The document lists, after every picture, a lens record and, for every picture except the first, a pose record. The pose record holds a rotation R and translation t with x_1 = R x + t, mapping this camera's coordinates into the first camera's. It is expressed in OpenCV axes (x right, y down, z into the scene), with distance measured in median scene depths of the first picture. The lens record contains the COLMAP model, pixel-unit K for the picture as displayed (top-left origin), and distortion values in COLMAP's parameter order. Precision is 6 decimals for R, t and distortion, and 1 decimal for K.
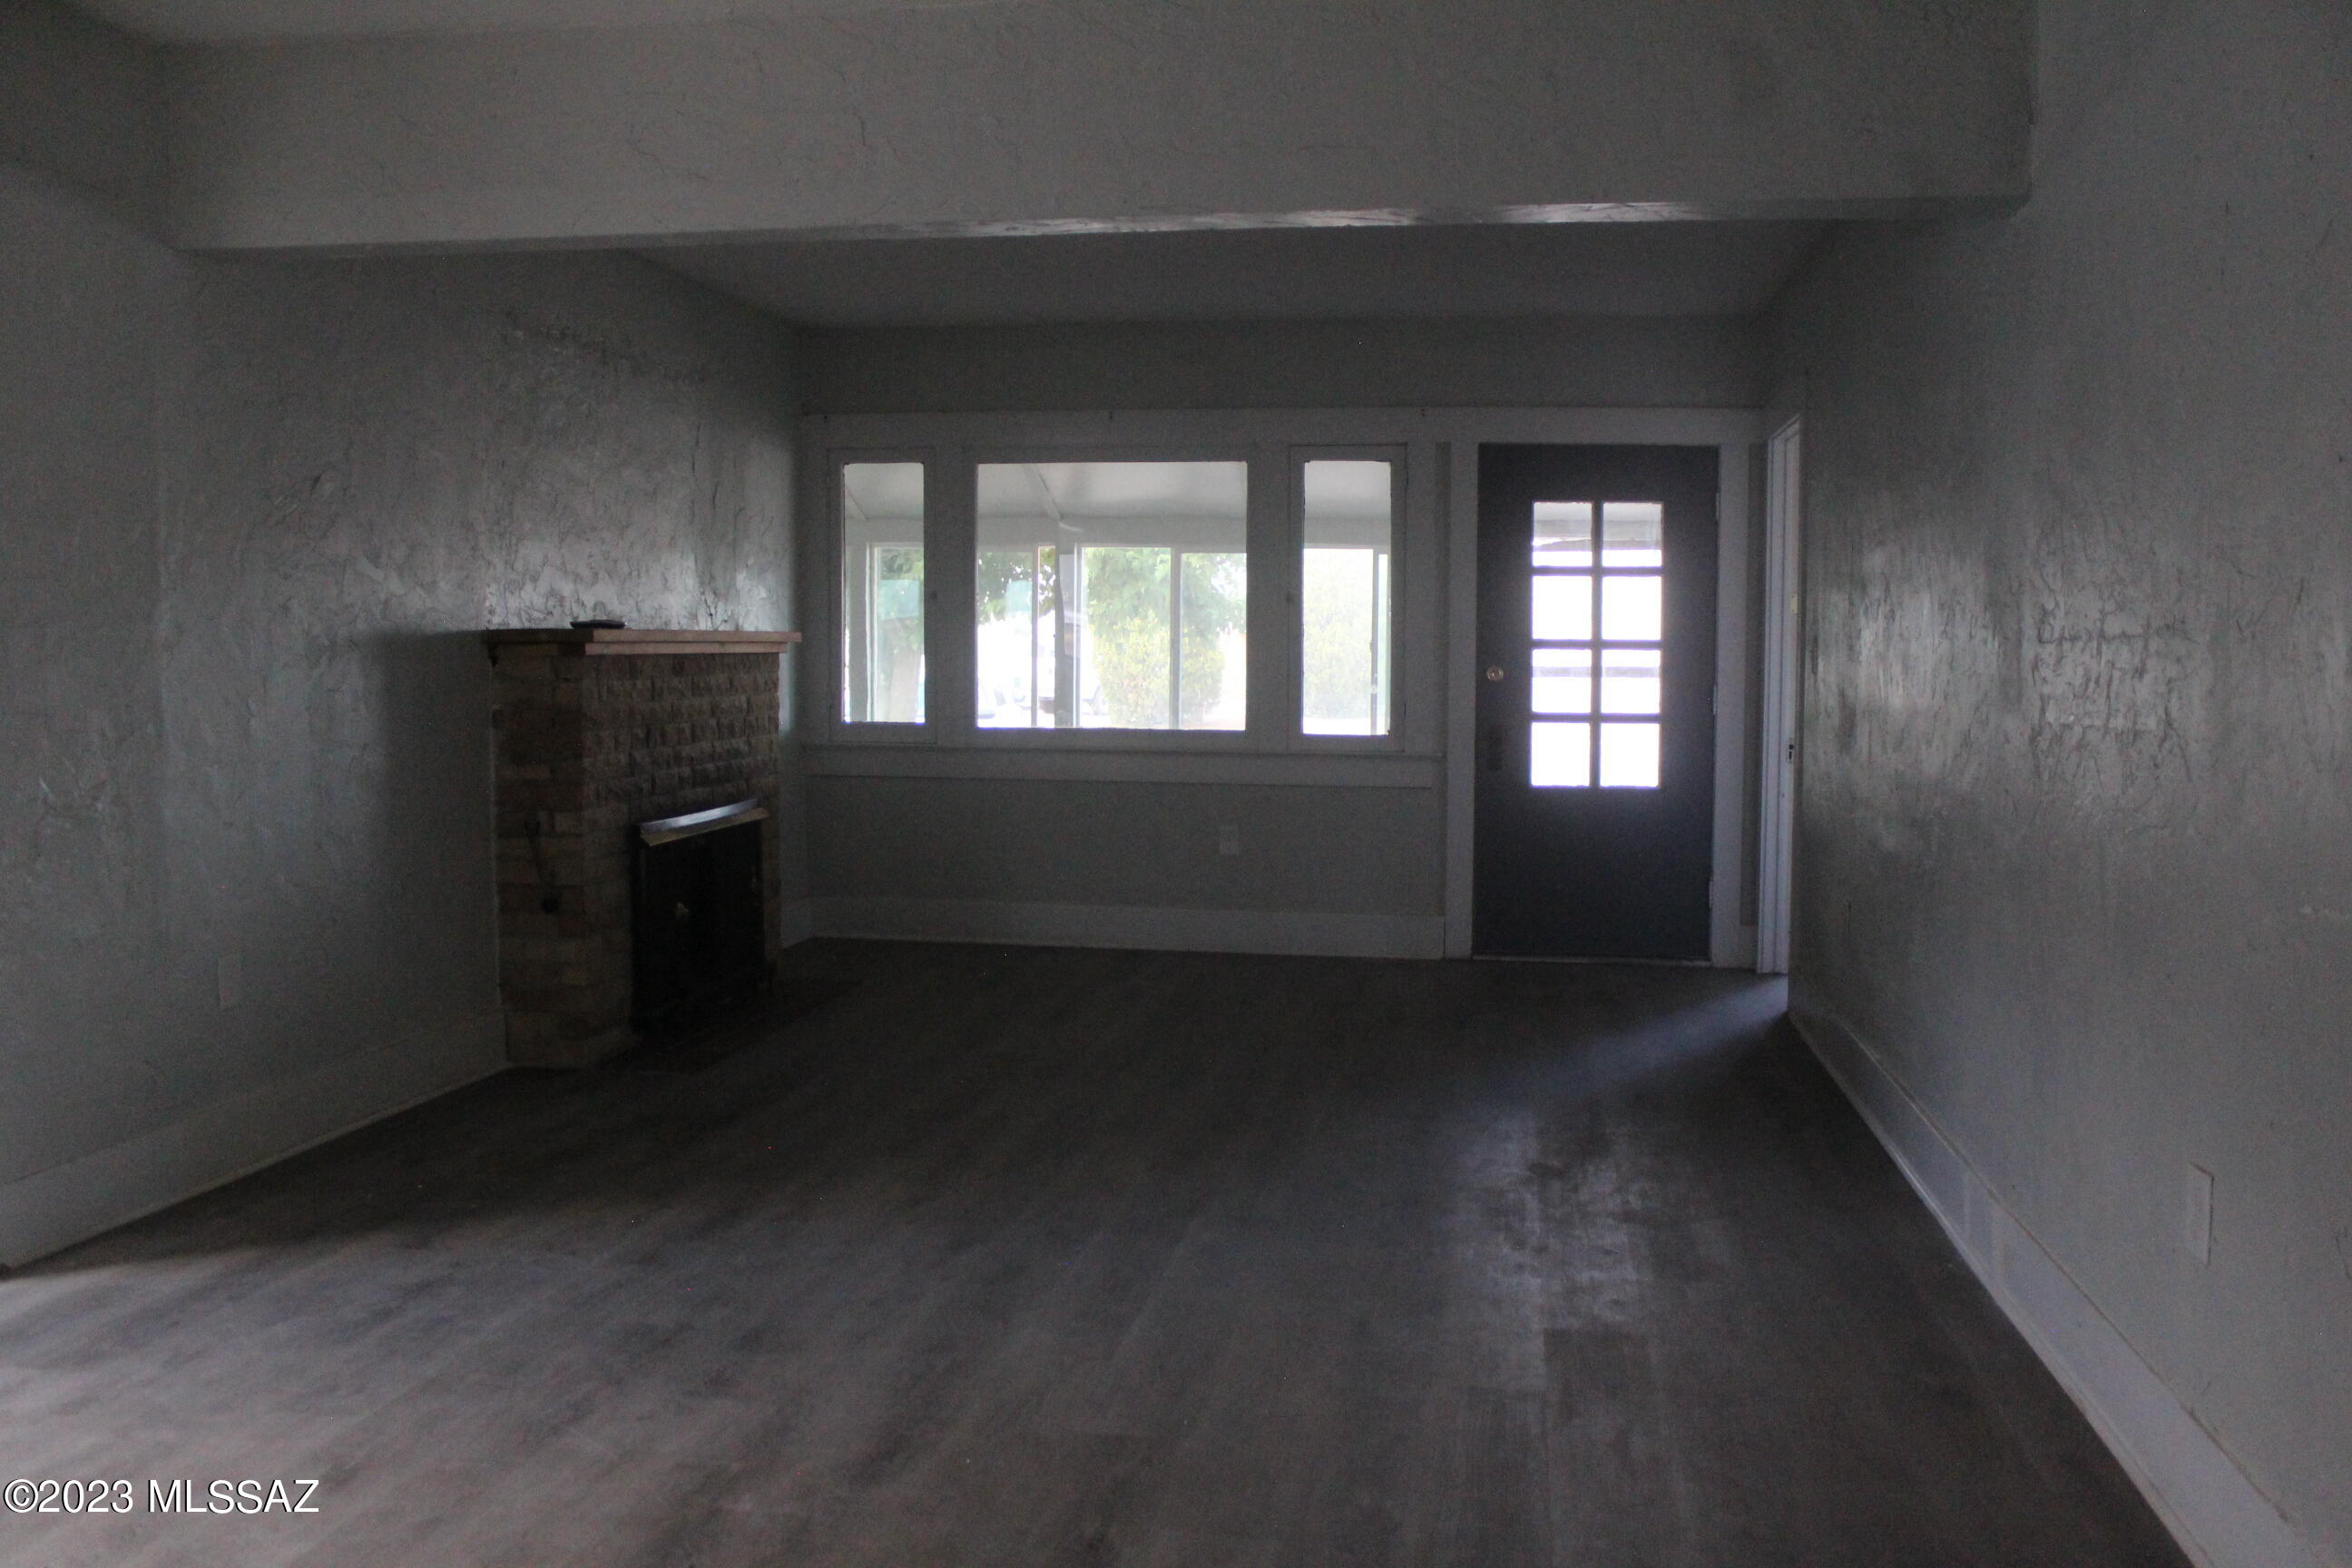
lens RADIAL K [[1953.7, 0, 1183.2], [0, 1953.7, 788.2], [0, 0, 1]] dist [-0.166892, 0.144973]
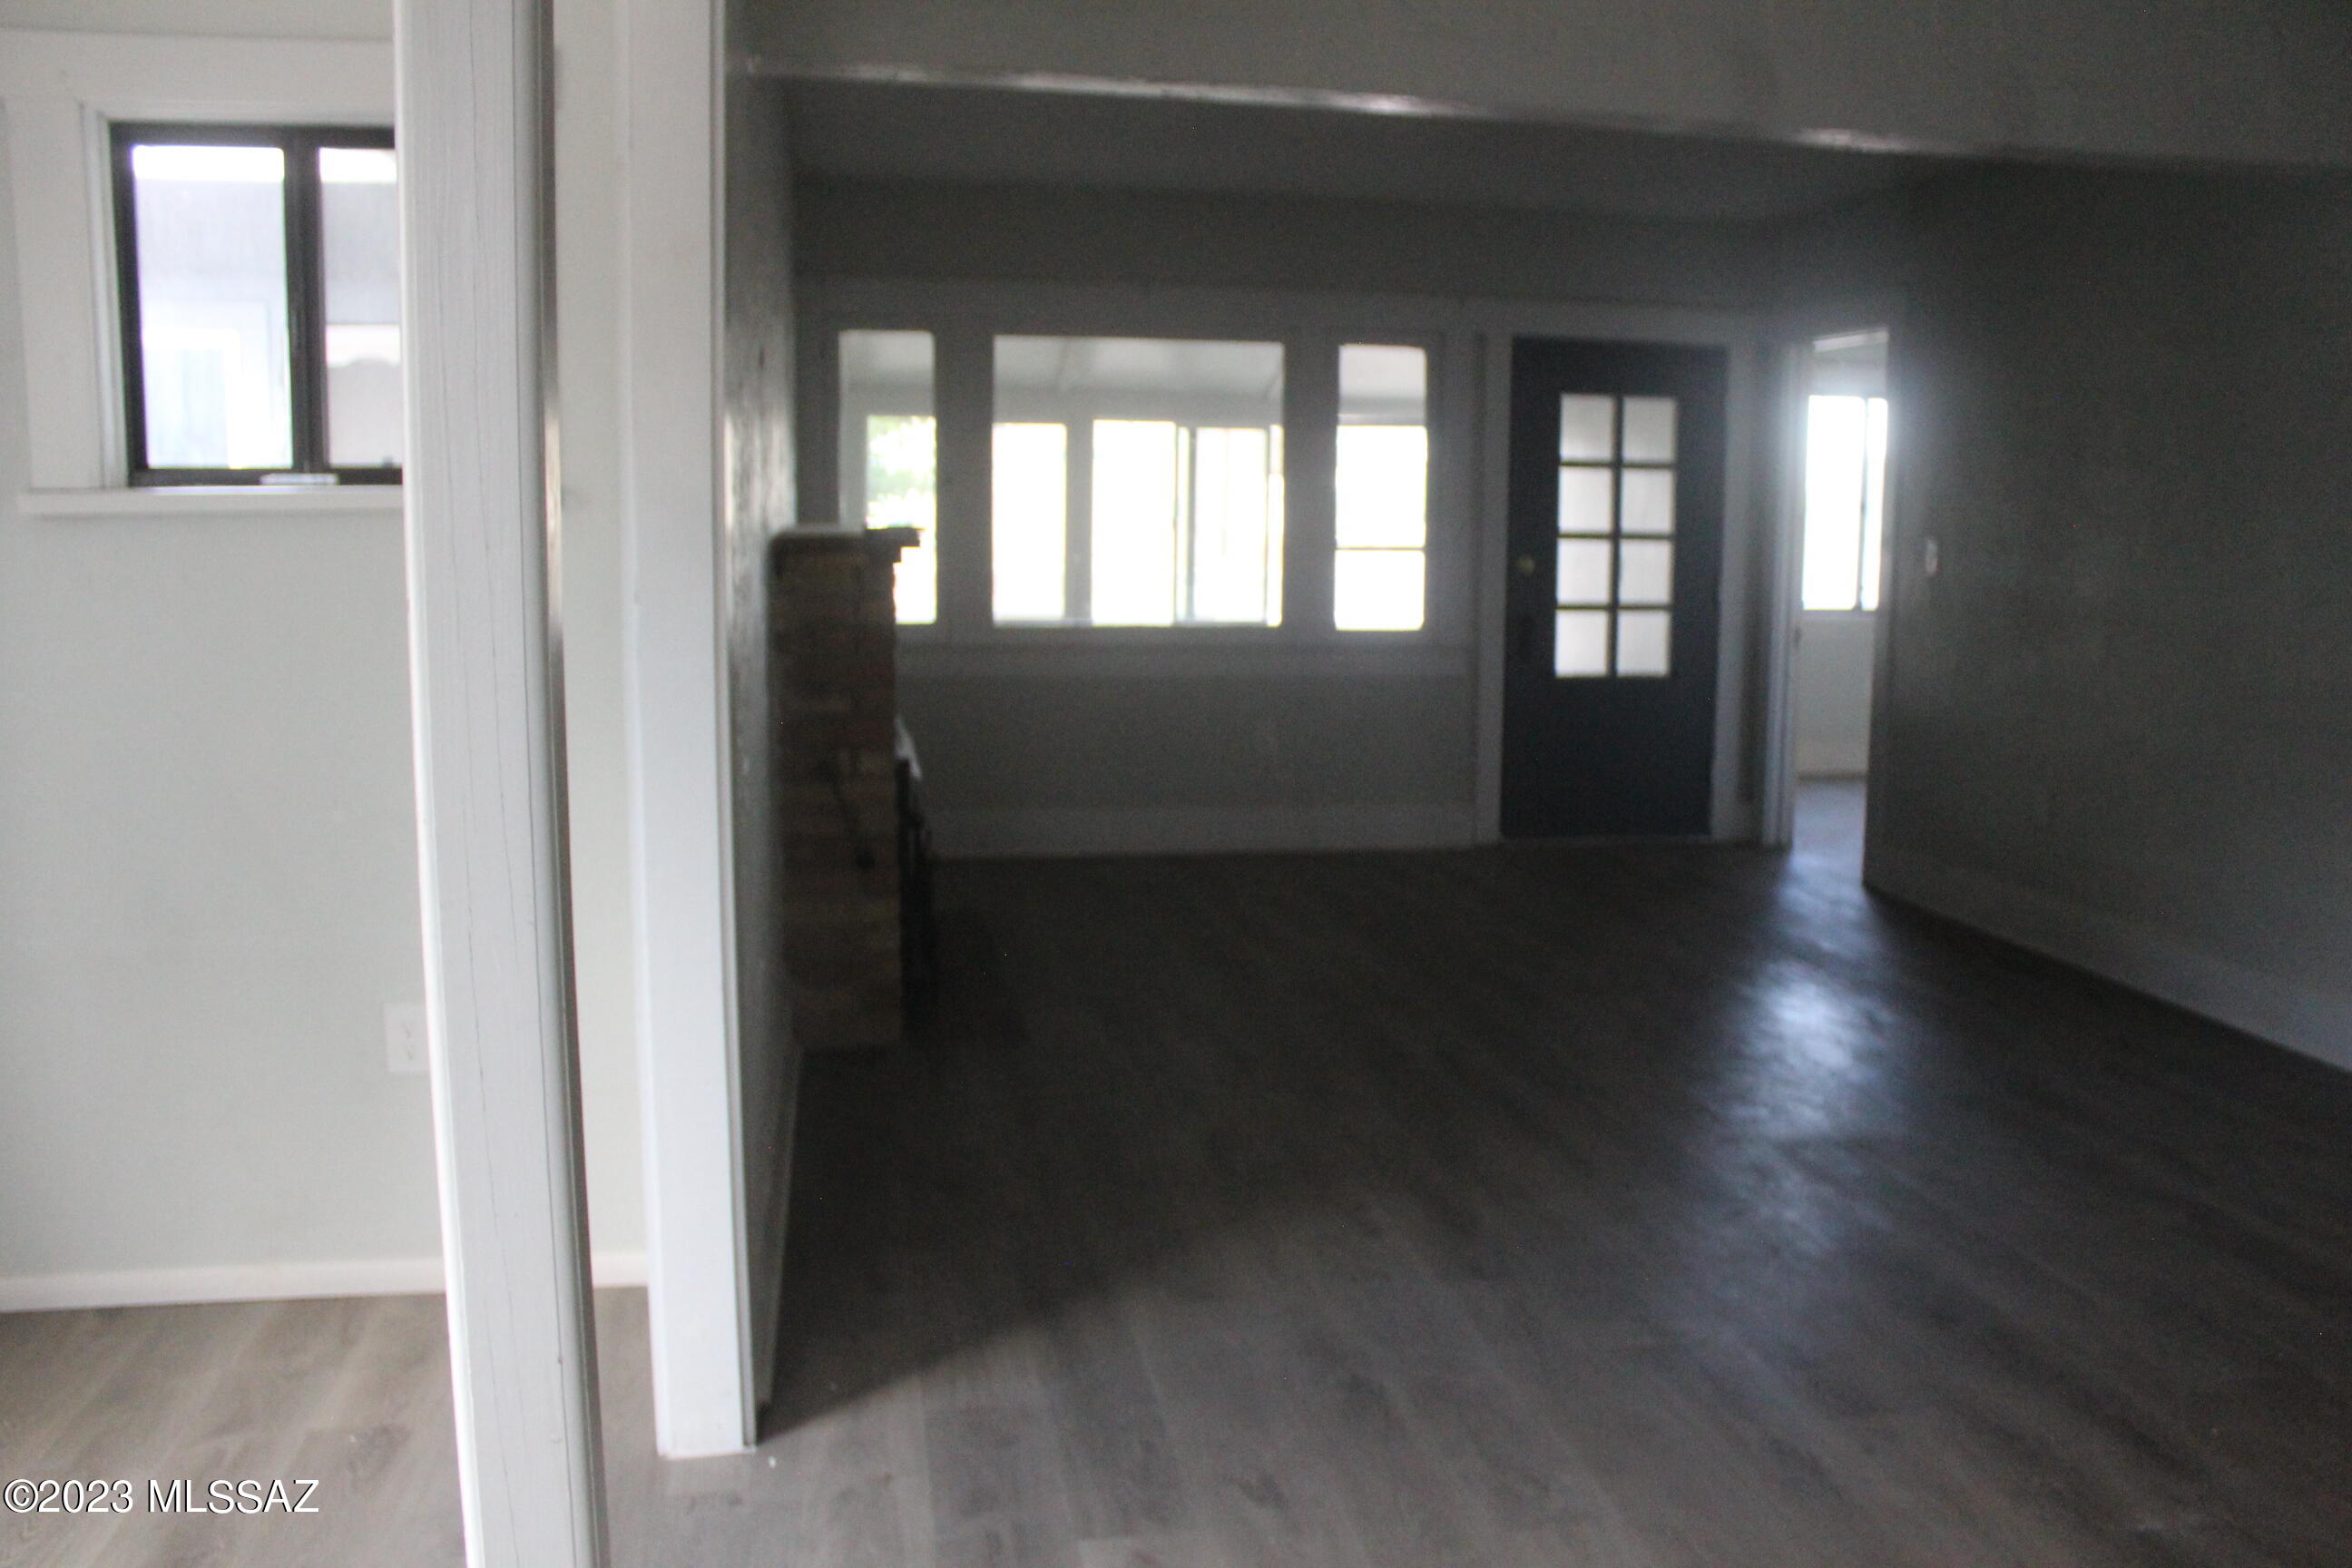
lens RADIAL K [[1953.7, 0, 1183.2], [0, 1953.7, 788.2], [0, 0, 1]] dist [-0.166892, 0.144973]
pose [[0.943258, -0.041614, 0.329443, -0.348489], [0.015202, 0.996488, 0.082346, -0.029191], [-0.331713, -0.072665, 0.940578, 0.103137]]
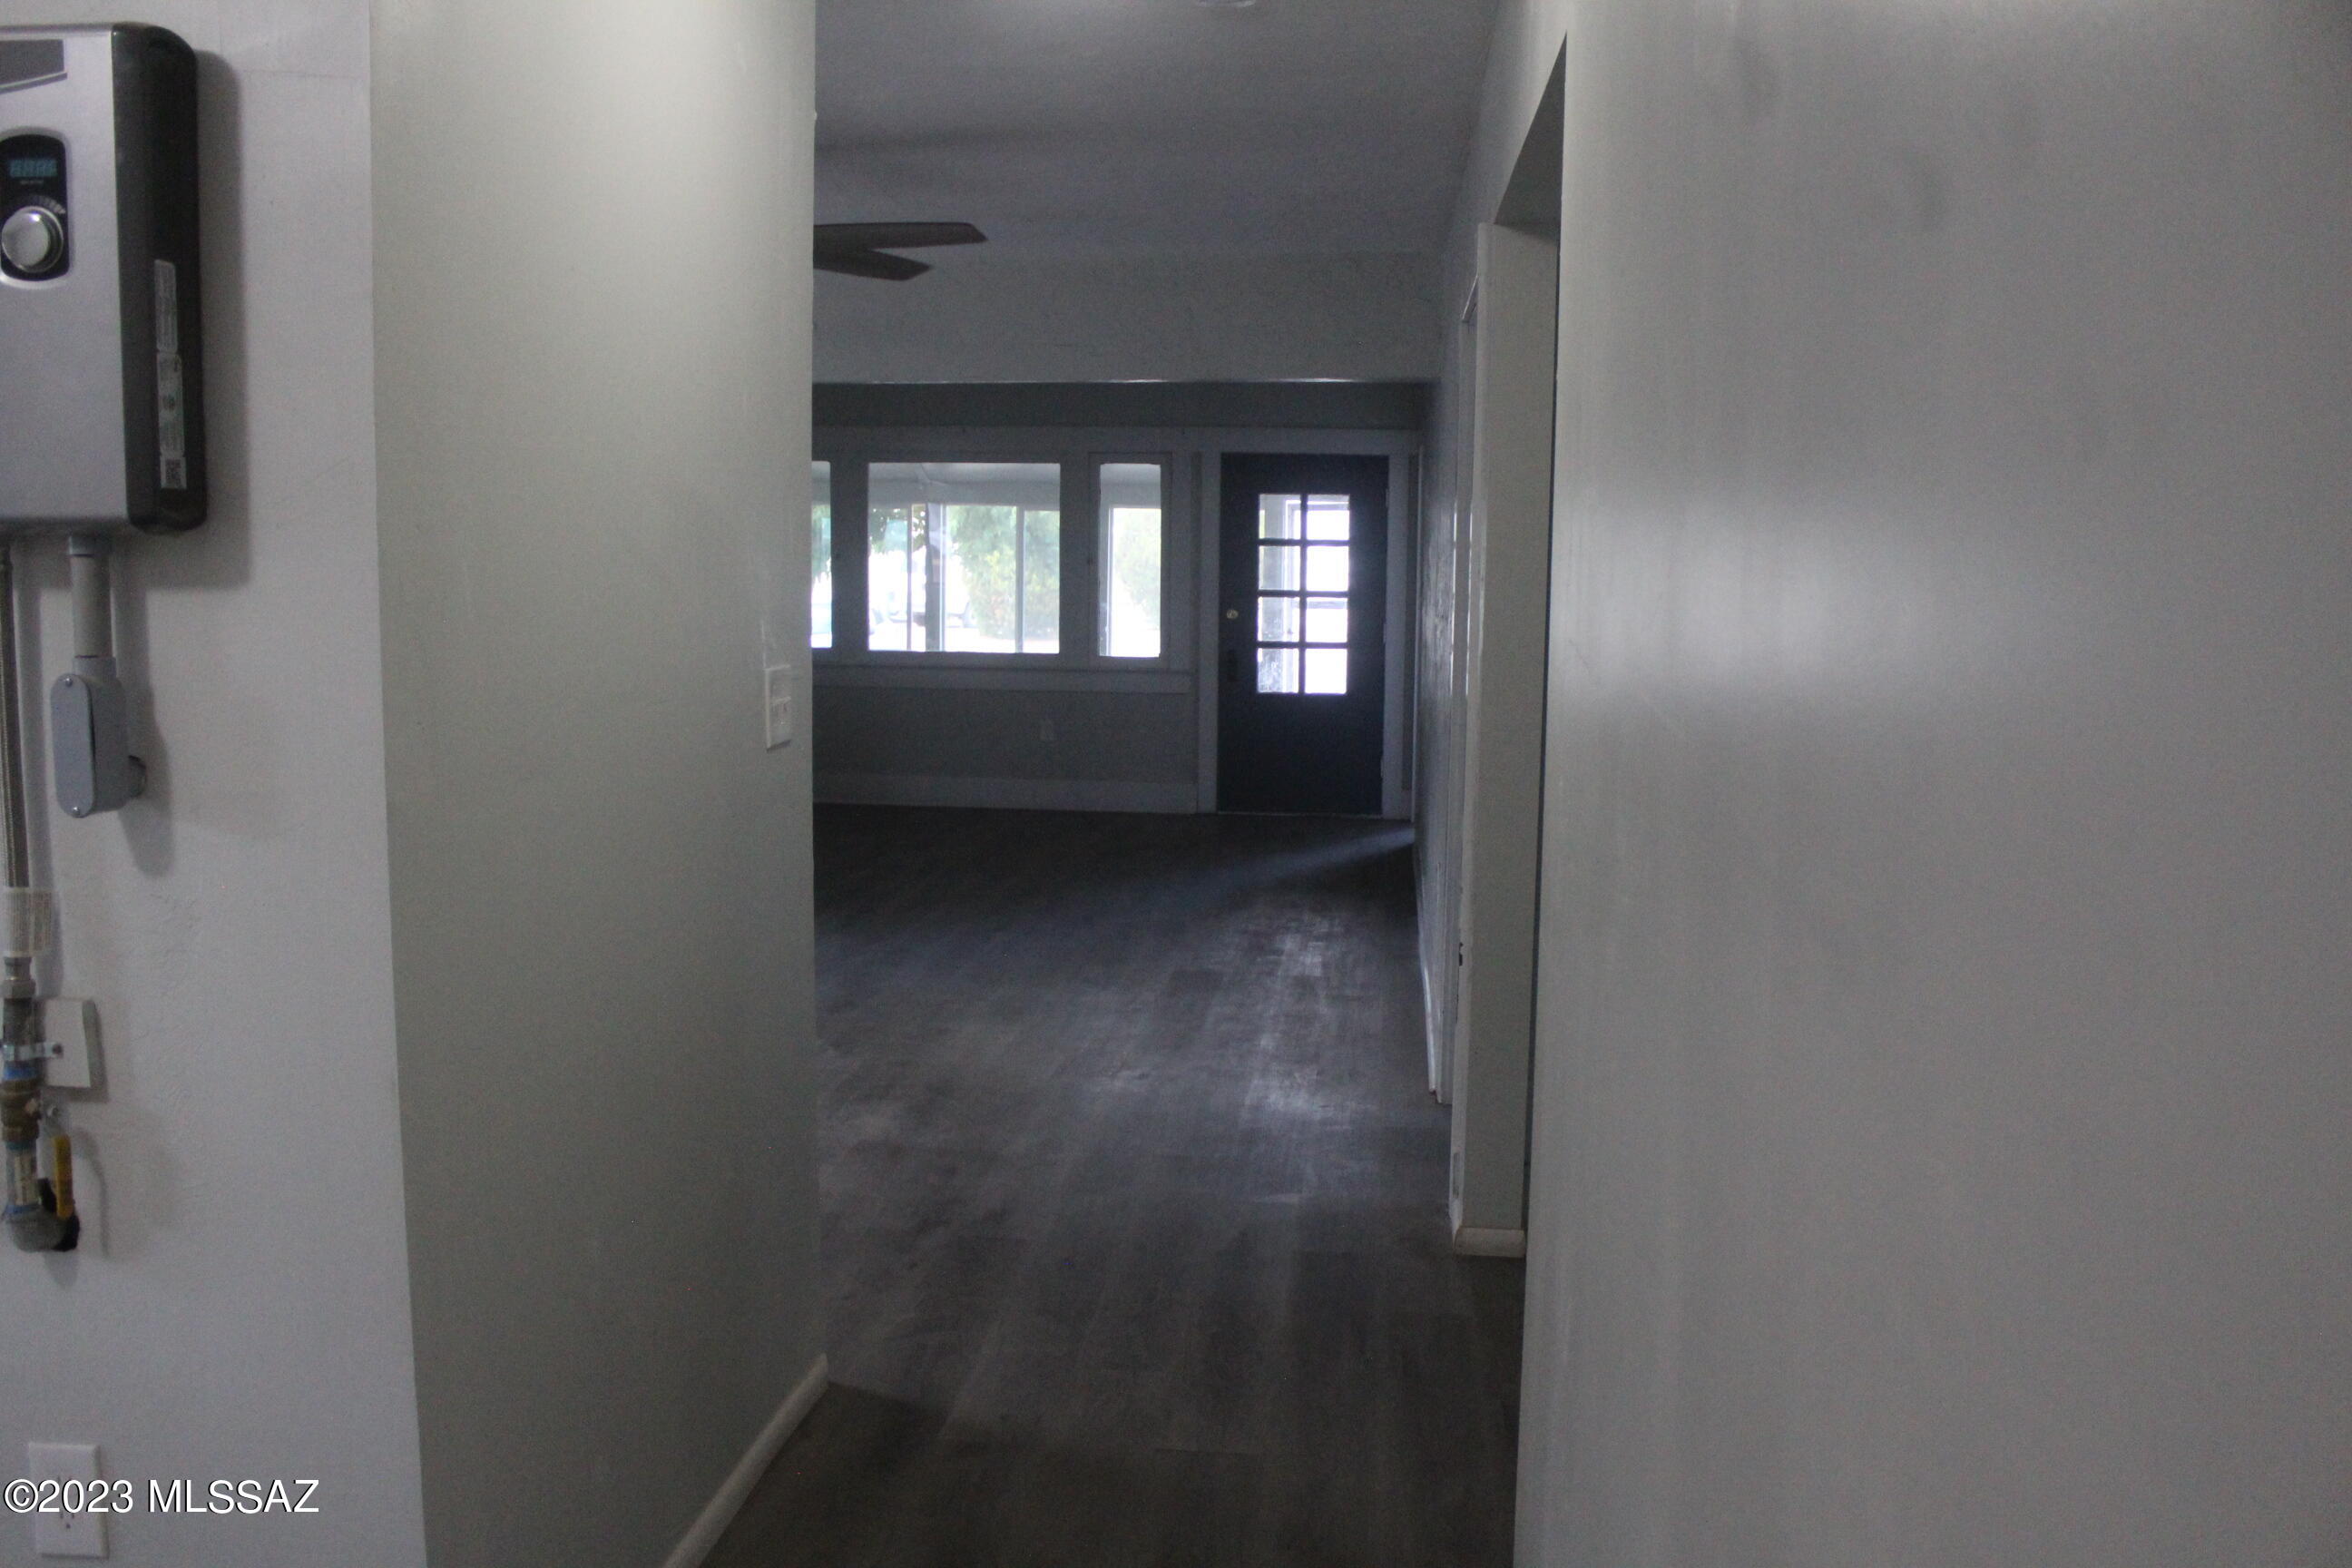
lens RADIAL K [[1953.7, 0, 1183.2], [0, 1953.7, 788.2], [0, 0, 1]] dist [-0.166892, 0.144973]
pose [[0.997956, -0.001094, 0.063898, 0.032248], [-0.001890, 0.998911, 0.046620, 0.002163], [-0.063879, -0.046645, 0.996867, -0.438500]]
